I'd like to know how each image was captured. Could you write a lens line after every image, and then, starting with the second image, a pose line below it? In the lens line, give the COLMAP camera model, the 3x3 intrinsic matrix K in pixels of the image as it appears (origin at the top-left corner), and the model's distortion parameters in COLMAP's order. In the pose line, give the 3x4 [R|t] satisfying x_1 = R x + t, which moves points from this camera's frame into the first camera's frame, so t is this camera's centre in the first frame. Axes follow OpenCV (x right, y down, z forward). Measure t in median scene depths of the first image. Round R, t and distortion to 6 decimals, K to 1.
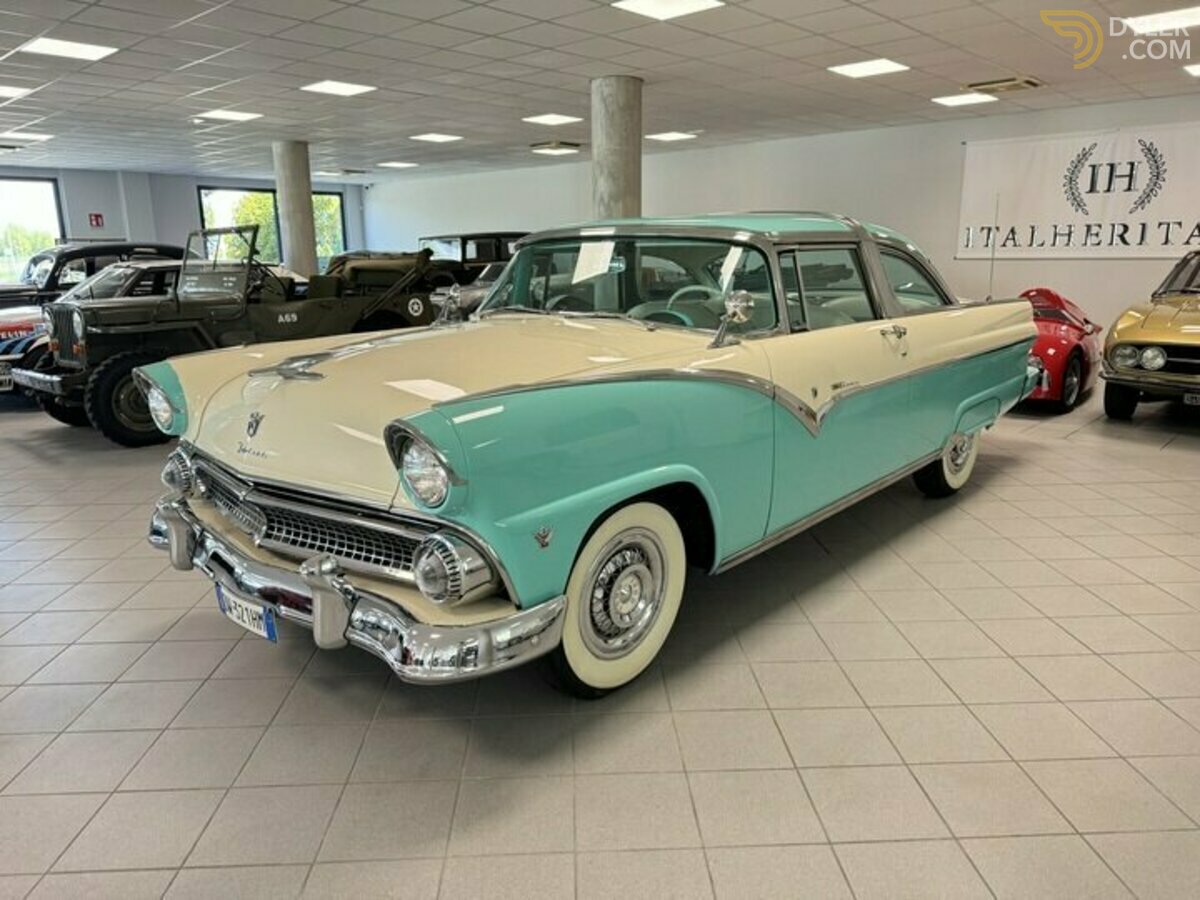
lens RADIAL K [[850.5, 0, 602.3], [0, 850.5, 453.4], [0, 0, 1]] dist [0.030863, -0.035547]
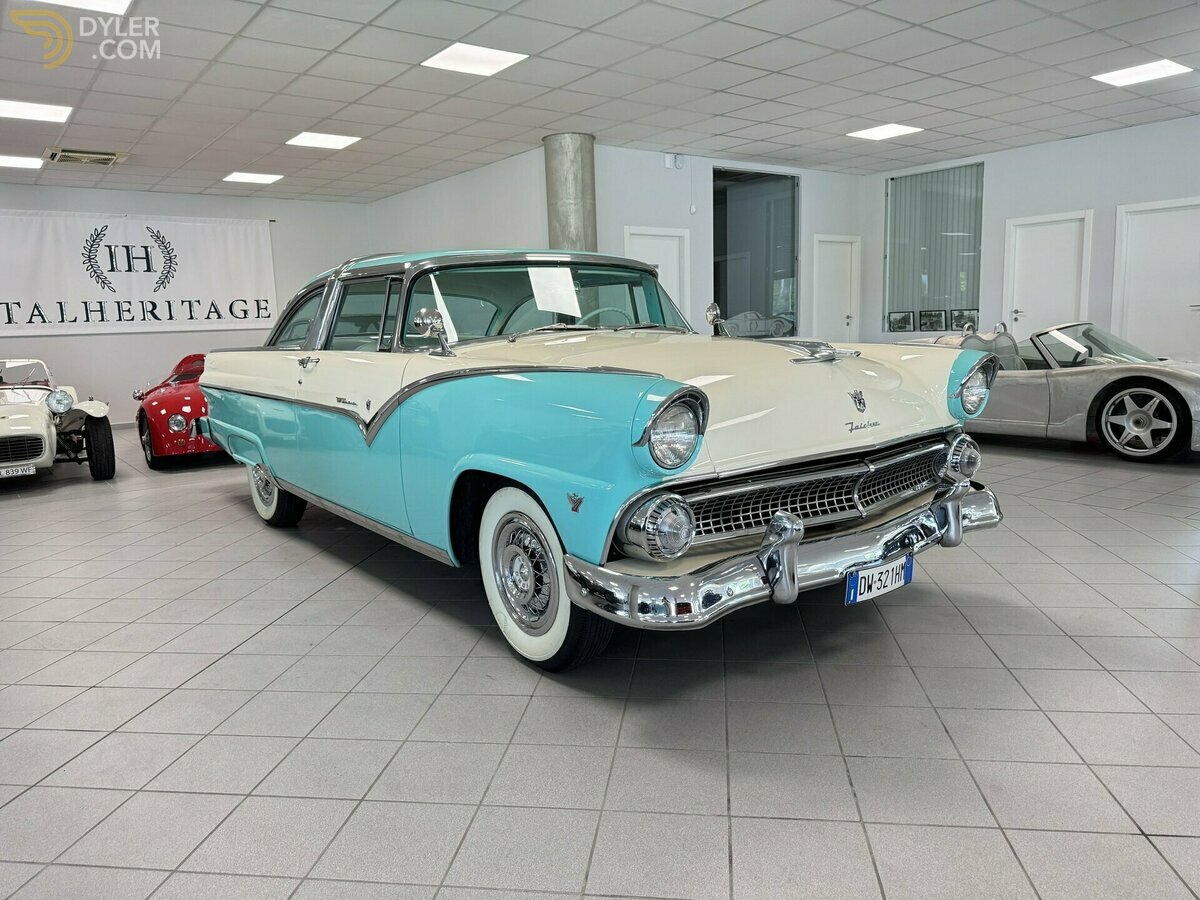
lens RADIAL K [[853.1, 0, 613.5], [0, 853.1, 438.3], [0, 0, 1]] dist [0.033460, -0.052516]
pose [[0.199453, -0.125486, 0.971839, -0.354671], [0.251335, 0.965140, 0.073039, -0.032728], [-0.947127, 0.229689, 0.224040, 0.242661]]
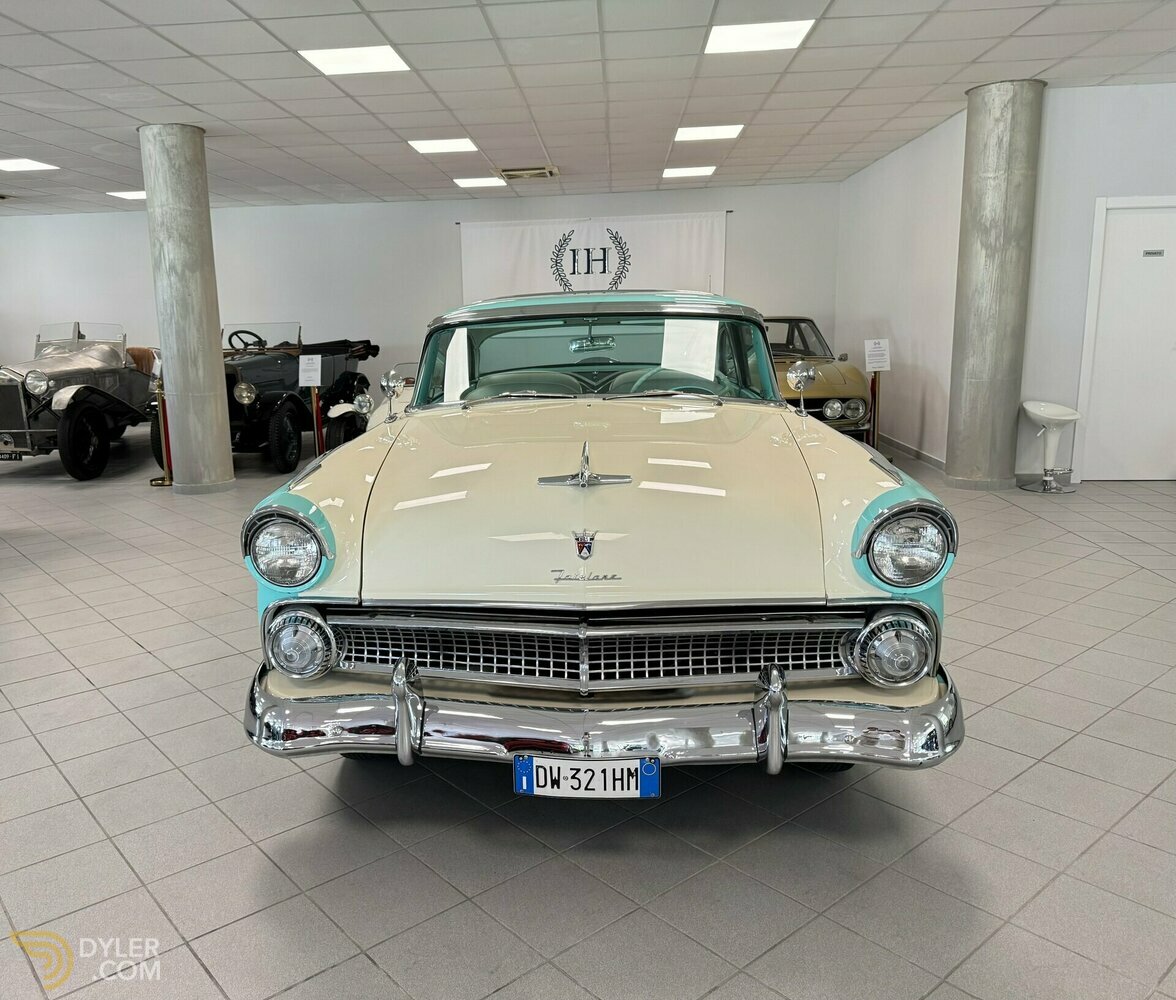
lens RADIAL K [[928.9, 0, 494.5], [0, 928.9, 500.7], [0, 0, 1]] dist [0.105783, -0.182347]
pose [[0.824983, -0.115157, 0.553300, -0.228802], [0.143220, 0.989662, -0.007569, -0.017932], [-0.546709, 0.085488, 0.832947, 0.068687]]
